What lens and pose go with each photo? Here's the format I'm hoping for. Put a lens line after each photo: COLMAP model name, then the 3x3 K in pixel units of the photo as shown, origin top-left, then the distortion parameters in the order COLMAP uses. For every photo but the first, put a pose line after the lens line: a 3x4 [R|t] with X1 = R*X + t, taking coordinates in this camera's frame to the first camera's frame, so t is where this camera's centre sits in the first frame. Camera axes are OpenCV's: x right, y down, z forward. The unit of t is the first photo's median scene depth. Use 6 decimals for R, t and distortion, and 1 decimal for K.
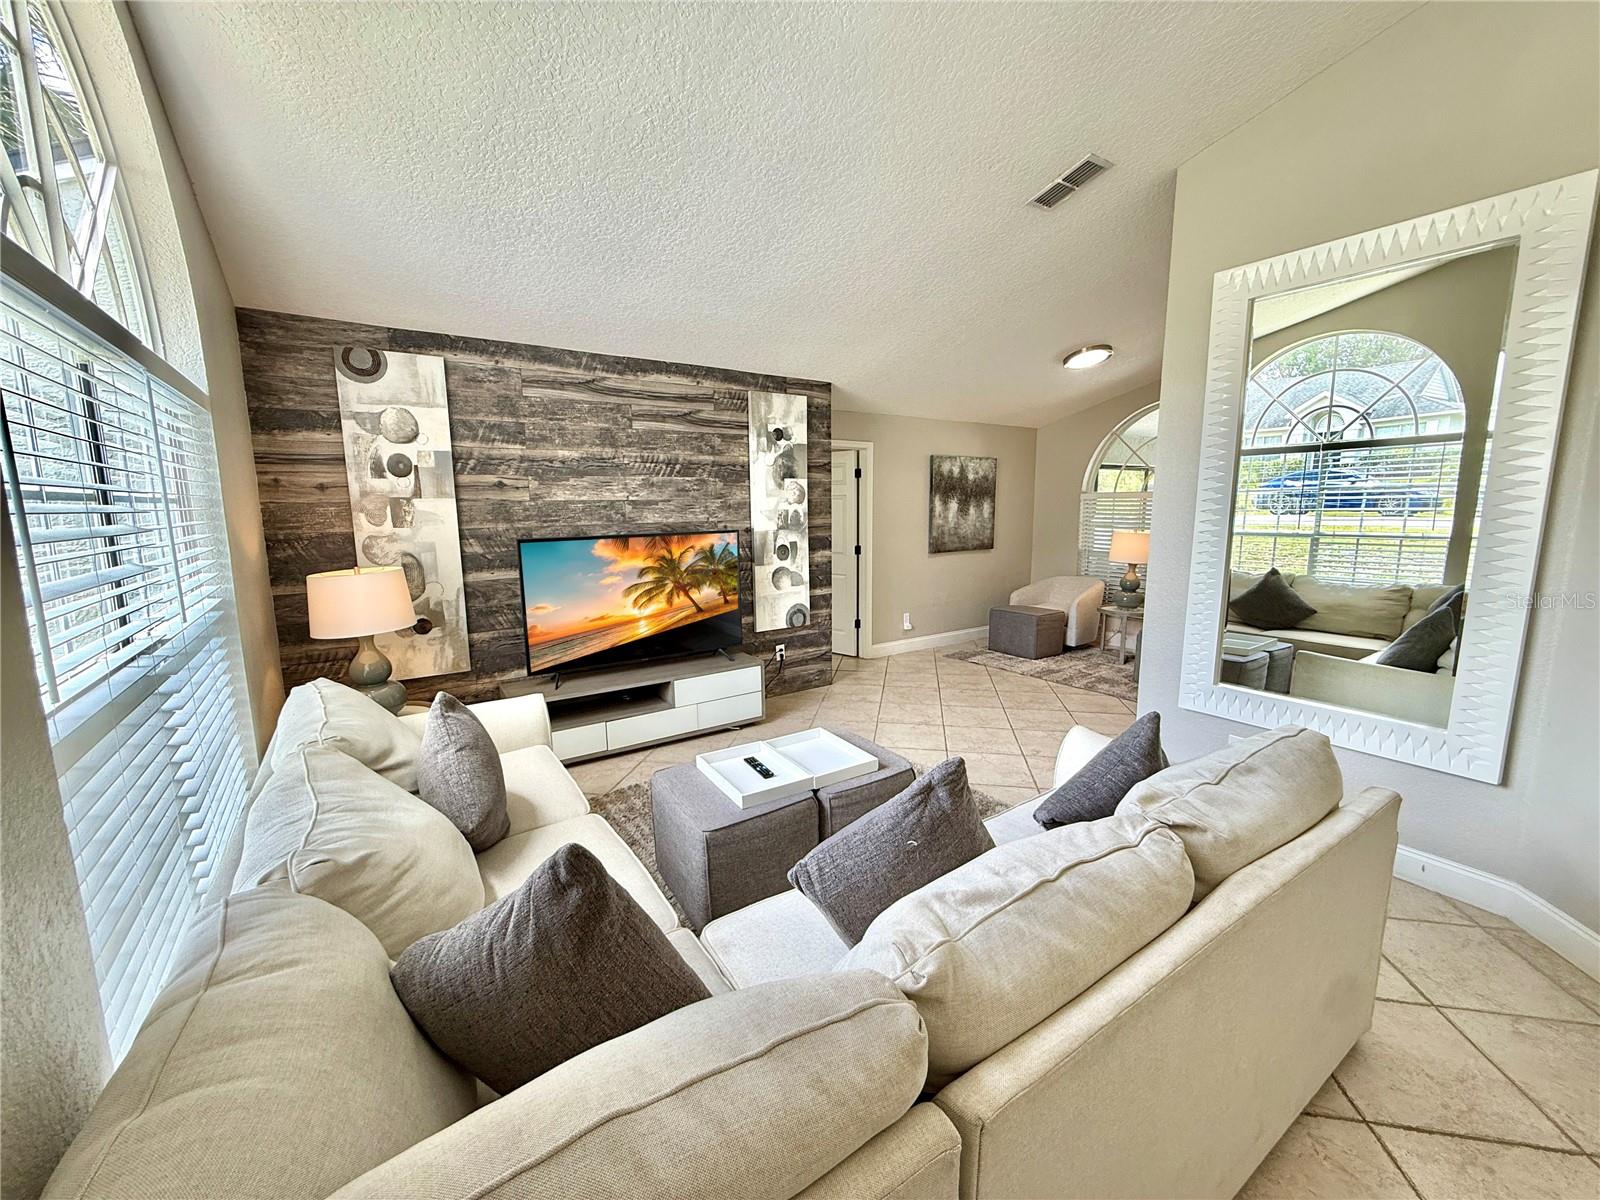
lens RADIAL K [[638.4, 0, 796.5], [0, 638.4, 598.6], [0, 0, 1]] dist [0.000761, 0.000521]
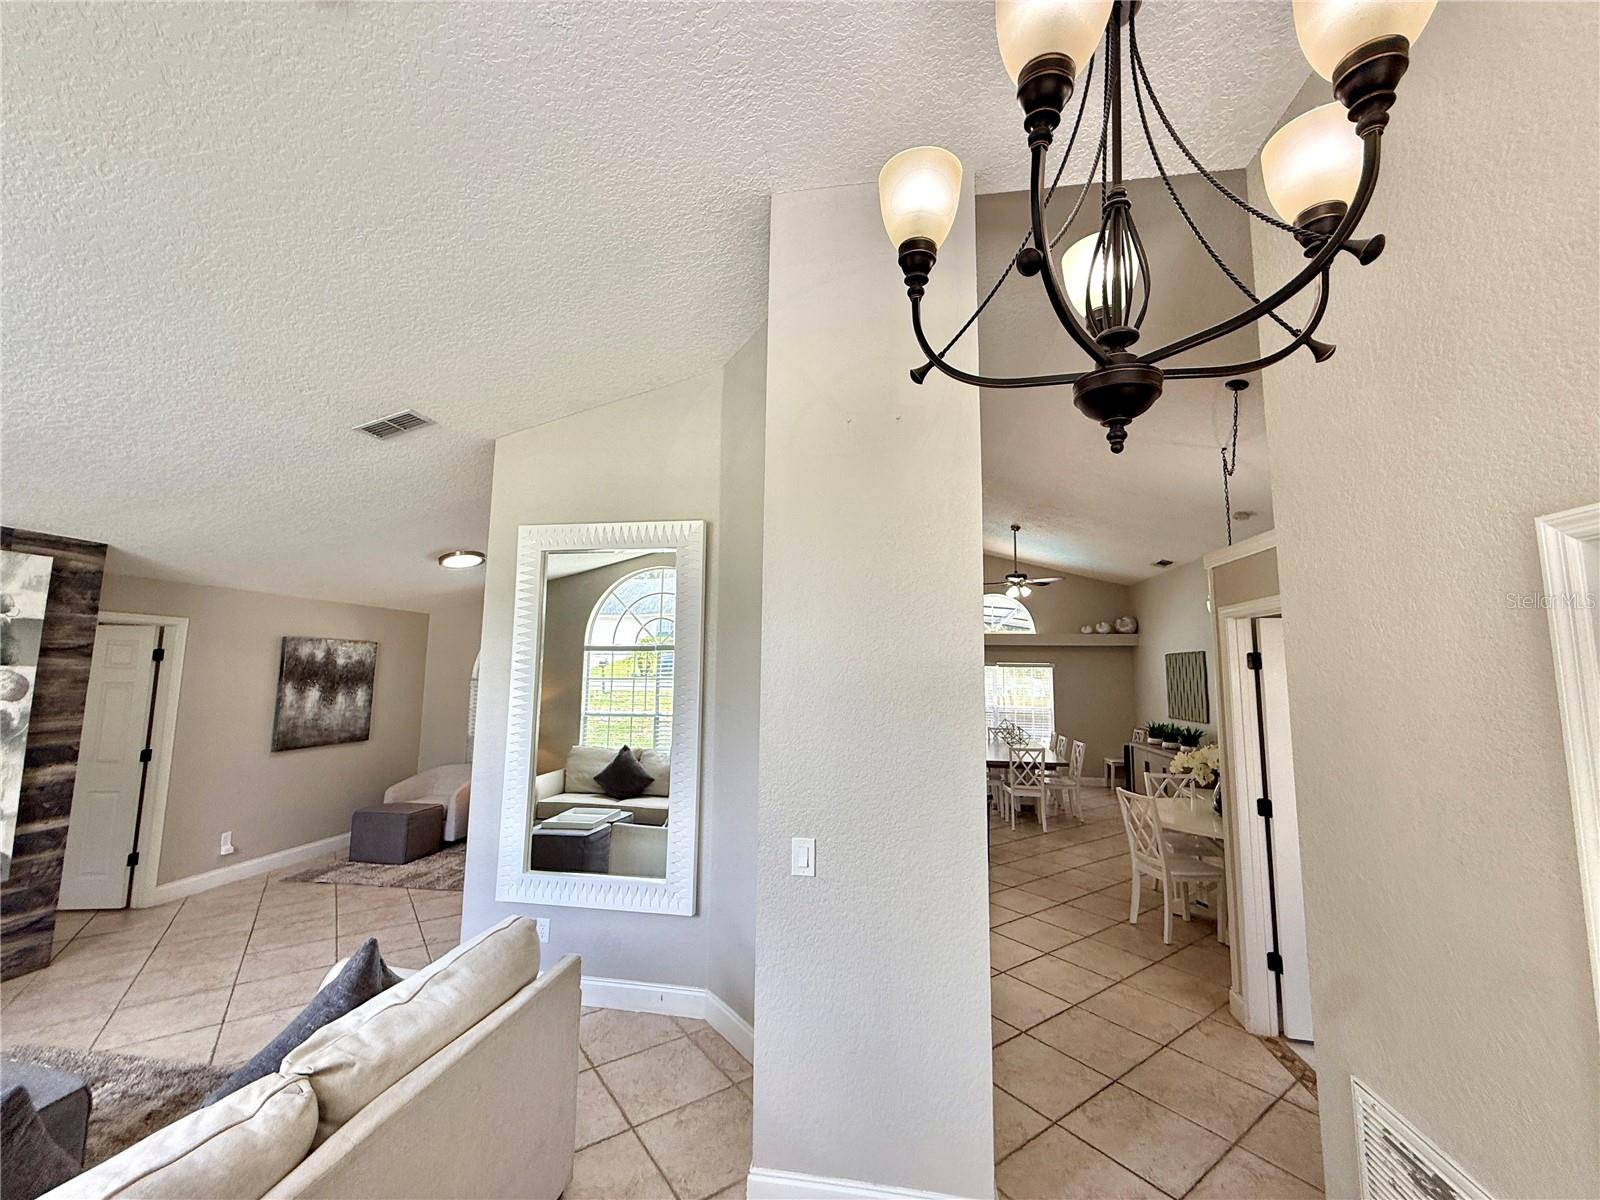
lens RADIAL K [[636.1, 0, 795.8], [0, 636.1, 598.8], [0, 0, 1]] dist [-0.000053, 0.000317]
pose [[0.689923, 0.101447, 0.716739, 0.091142], [0.089751, 0.970504, -0.223758, -0.024941], [-0.718297, 0.218703, 0.660468, -0.115179]]
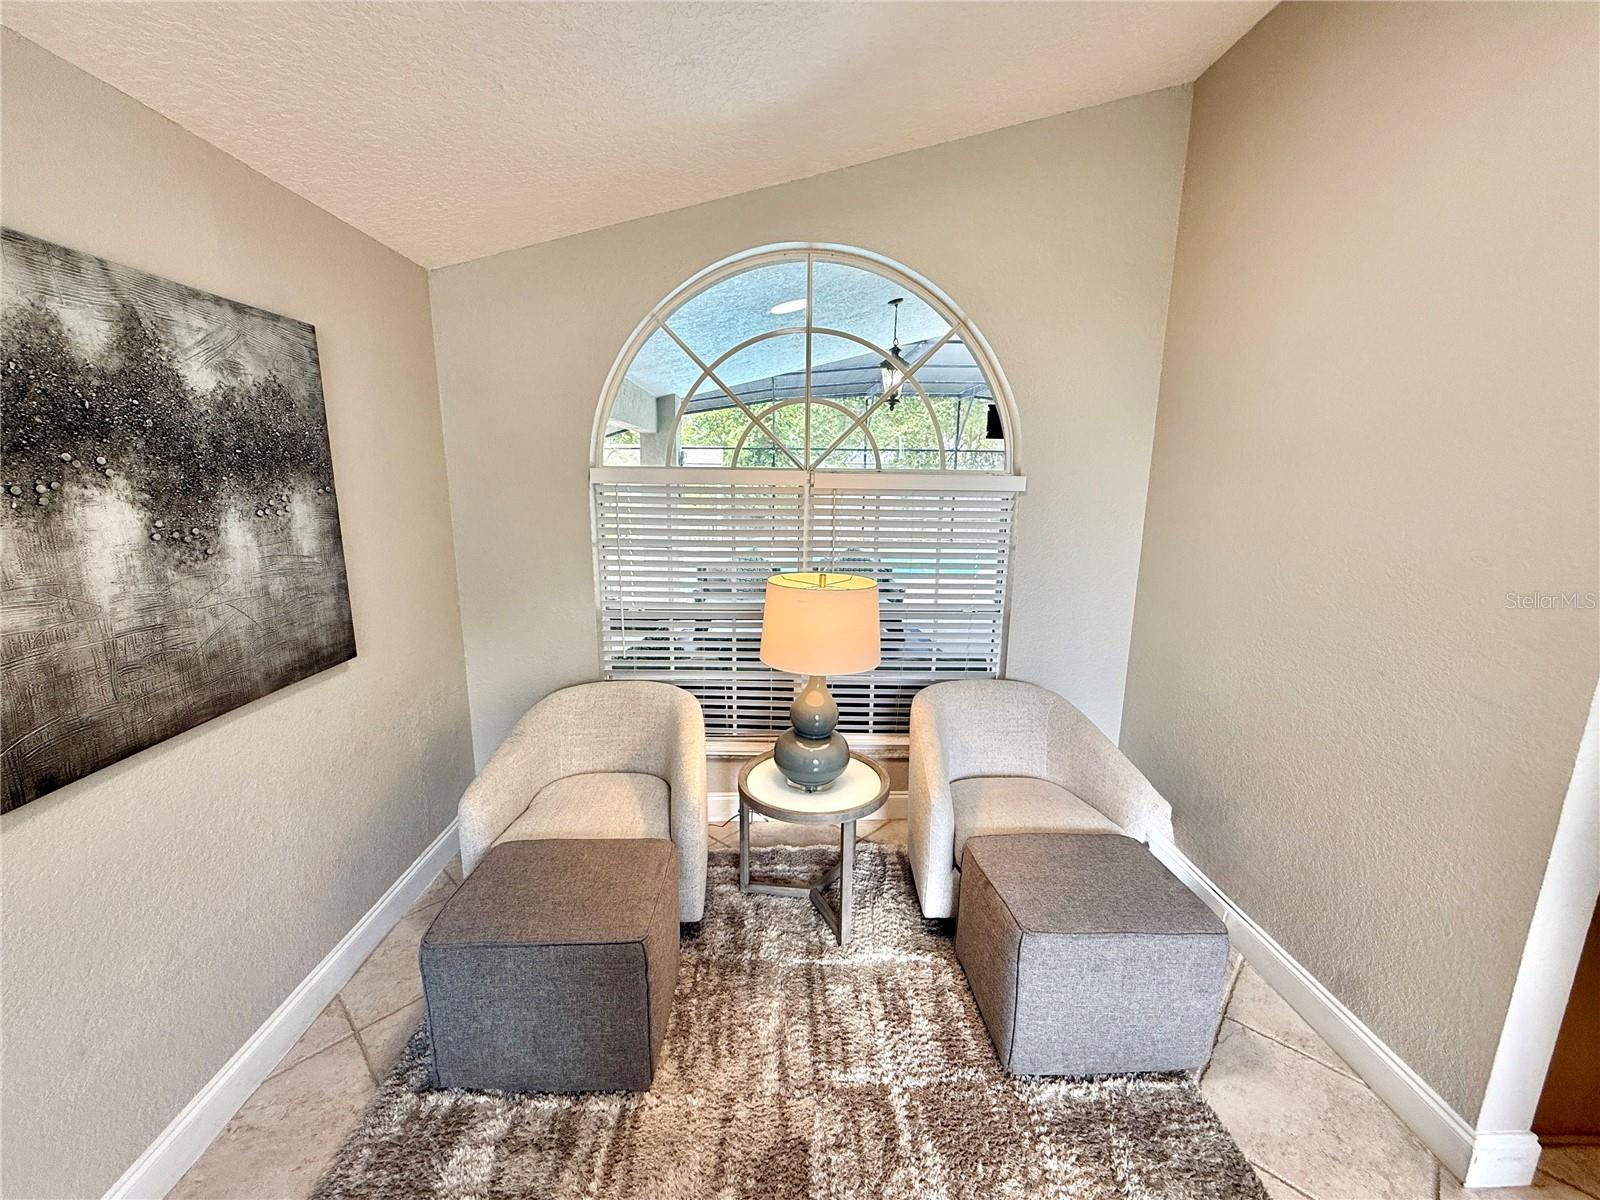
lens RADIAL K [[636.1, 0, 795.8], [0, 636.1, 598.8], [0, 0, 1]] dist [-0.000053, 0.000317]
pose [[0.539144, -0.149781, 0.828788, 0.278765], [0.109909, 0.988156, 0.107084, -0.170970], [-0.835011, 0.033358, 0.549220, 1.035928]]
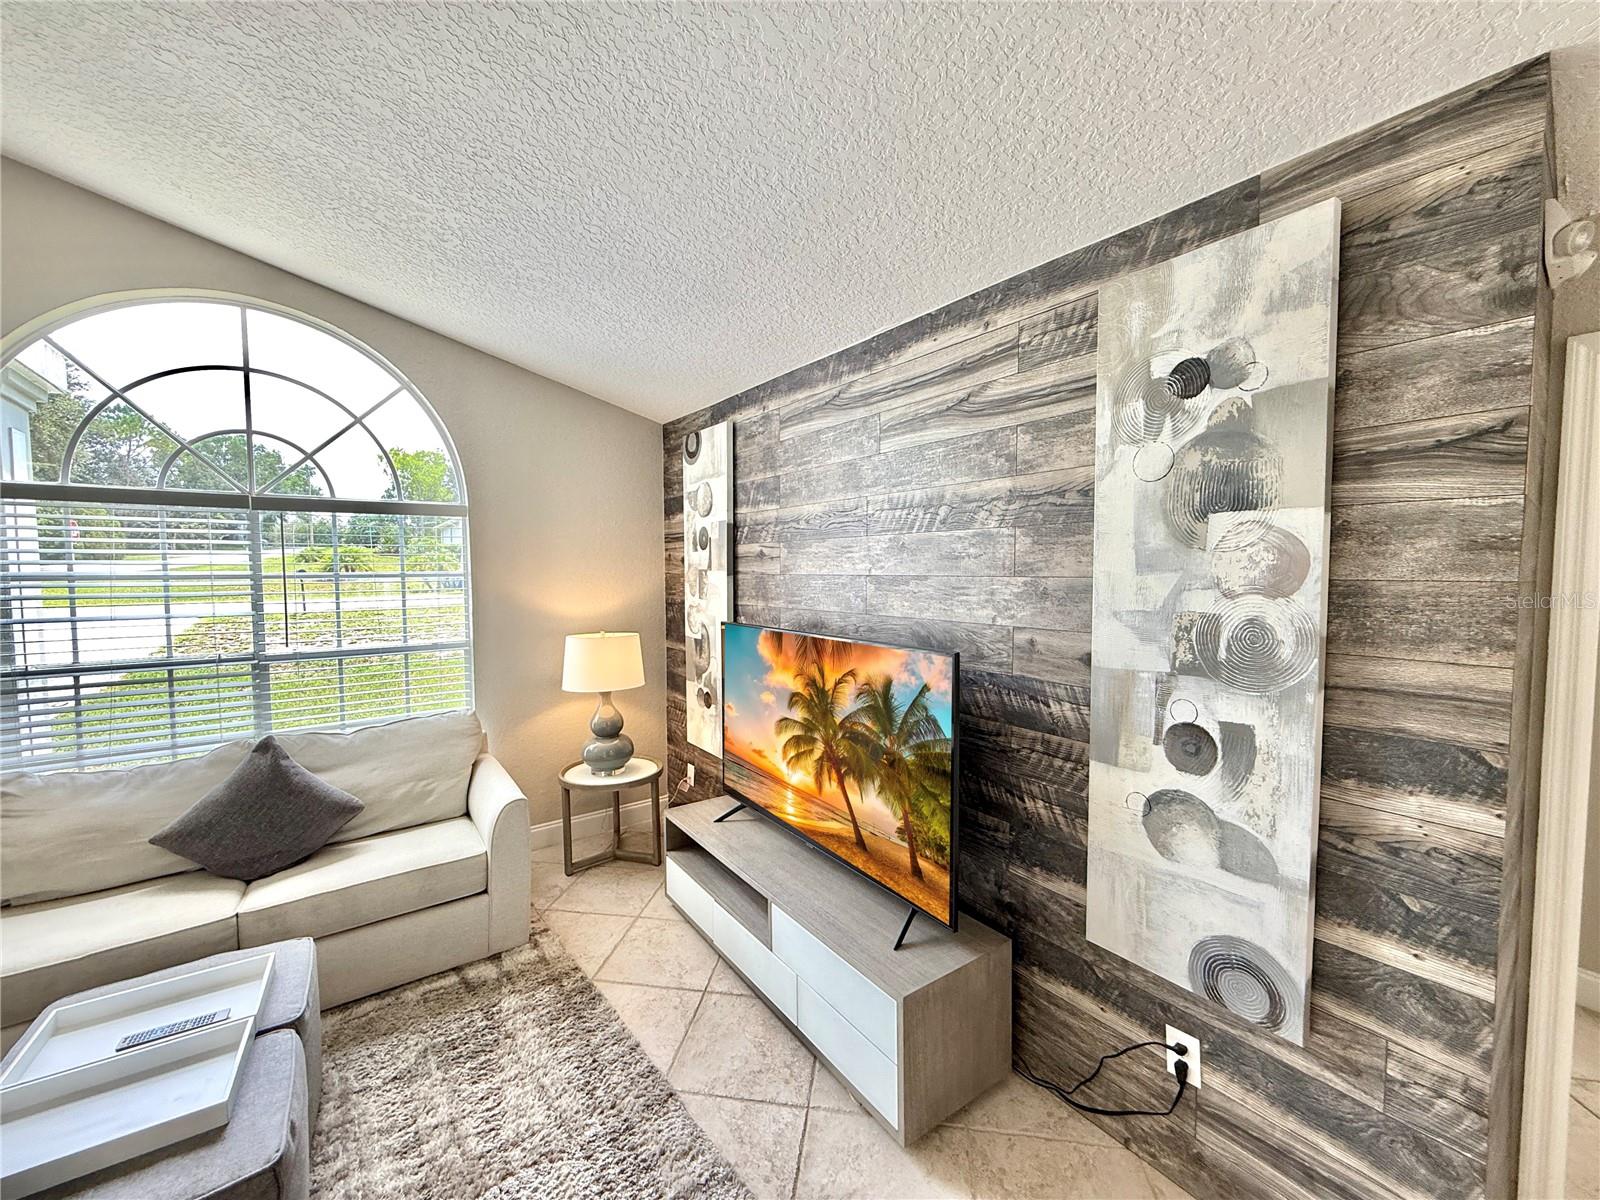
lens RADIAL K [[638.4, 0, 796.5], [0, 638.4, 598.6], [0, 0, 1]] dist [0.000761, 0.000521]
pose [[0.032774, 0.059267, -0.997704, 0.296163], [-0.144263, 0.988067, 0.053956, -0.141020], [0.988997, 0.142163, 0.040933, 0.829126]]
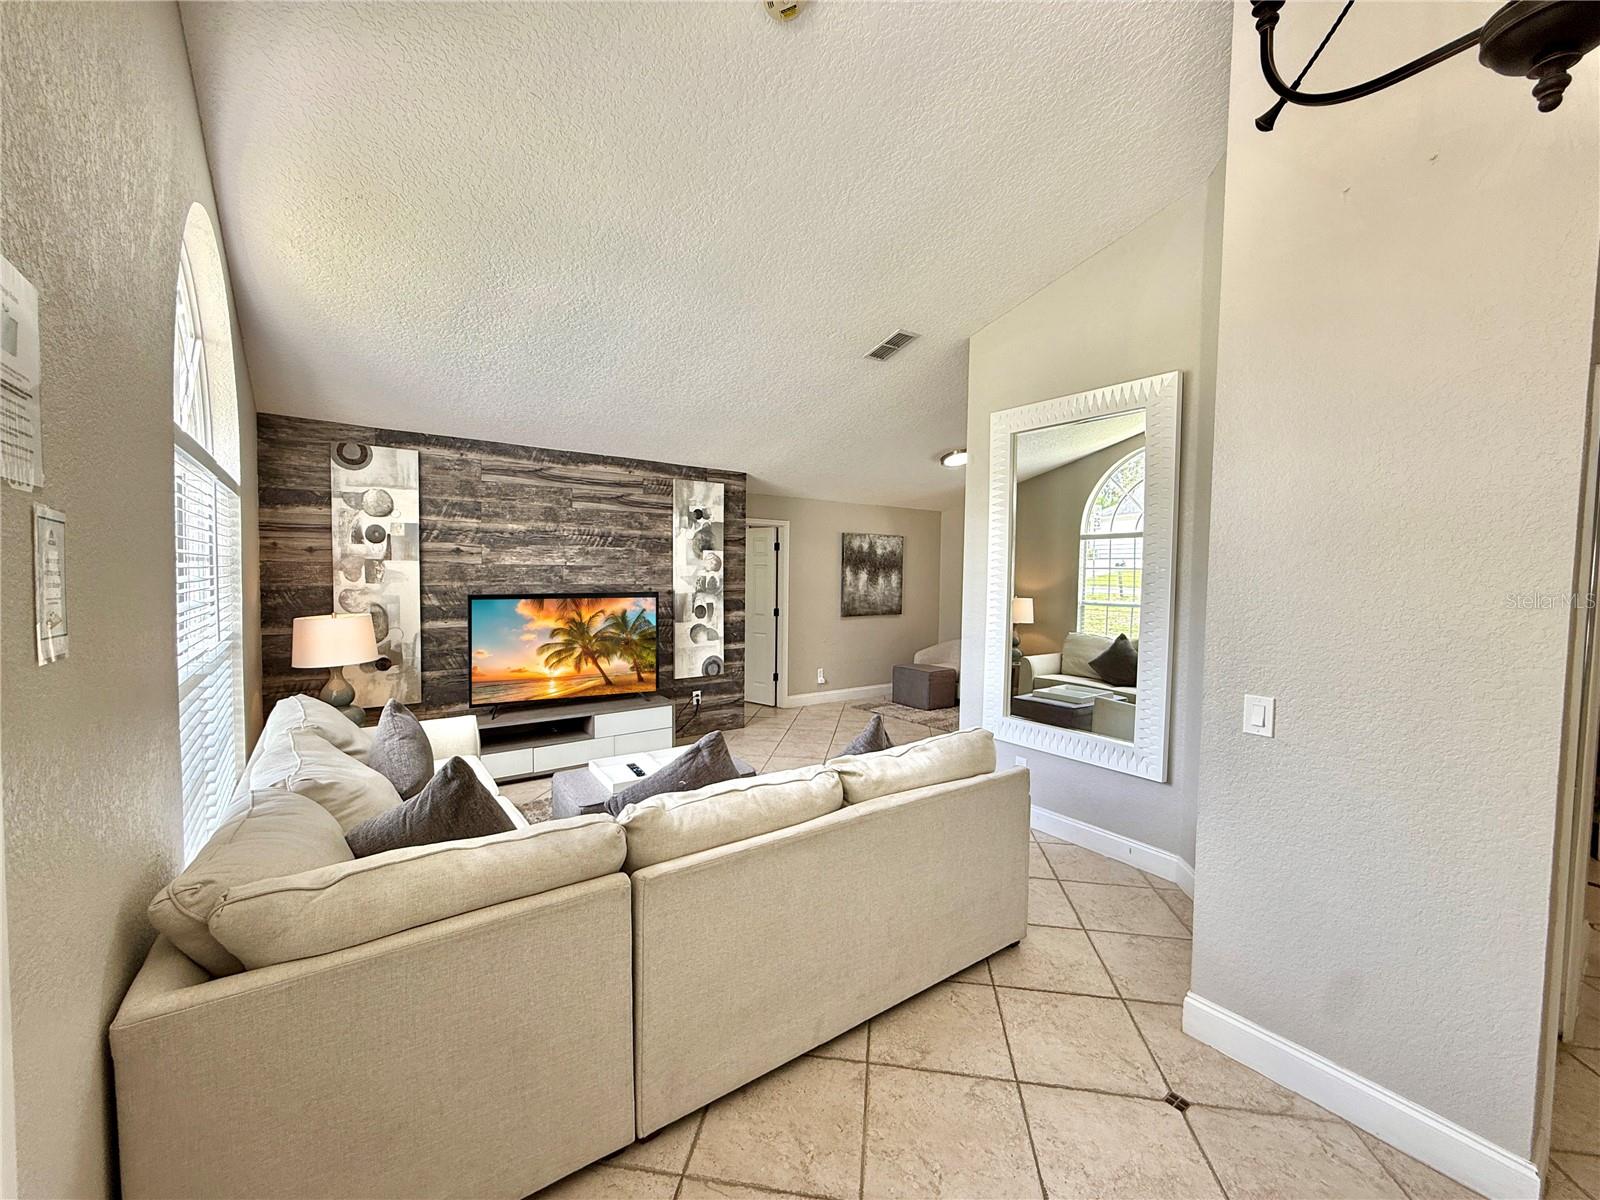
lens RADIAL K [[636.1, 0, 795.8], [0, 636.1, 598.8], [0, 0, 1]] dist [-0.000053, 0.000317]
pose [[0.999092, 0.021040, 0.037047, 0.117522], [-0.017069, 0.994387, -0.104417, 0.025339], [-0.039036, 0.103690, 0.993843, -0.191844]]
